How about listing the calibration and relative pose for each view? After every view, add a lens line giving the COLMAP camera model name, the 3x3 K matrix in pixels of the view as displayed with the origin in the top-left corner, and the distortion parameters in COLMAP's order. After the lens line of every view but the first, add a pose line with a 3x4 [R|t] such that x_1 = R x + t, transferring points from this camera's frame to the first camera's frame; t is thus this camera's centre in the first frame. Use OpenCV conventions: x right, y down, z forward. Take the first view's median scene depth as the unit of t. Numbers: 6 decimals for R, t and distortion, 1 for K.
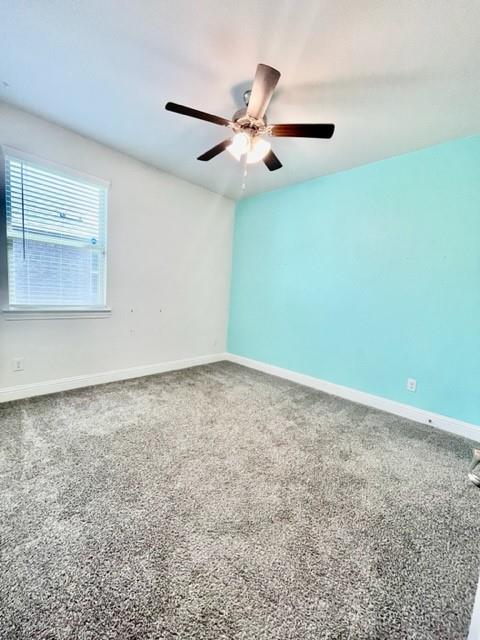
lens RADIAL K [[260.2, 0, 240.0], [0, 260.2, 320.0], [0, 0, 1]] dist [-0.010314, -0.000066]
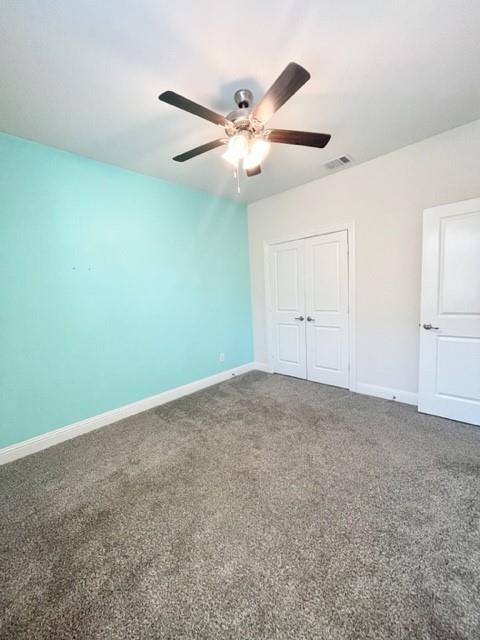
lens RADIAL K [[260.2, 0, 240.0], [0, 260.2, 320.0], [0, 0, 1]] dist [-0.010314, -0.000066]
pose [[0.003953, -0.176592, 0.984276, -0.647164], [0.159015, 0.971871, 0.173728, -0.168079], [-0.987268, 0.155828, 0.031923, 0.720324]]
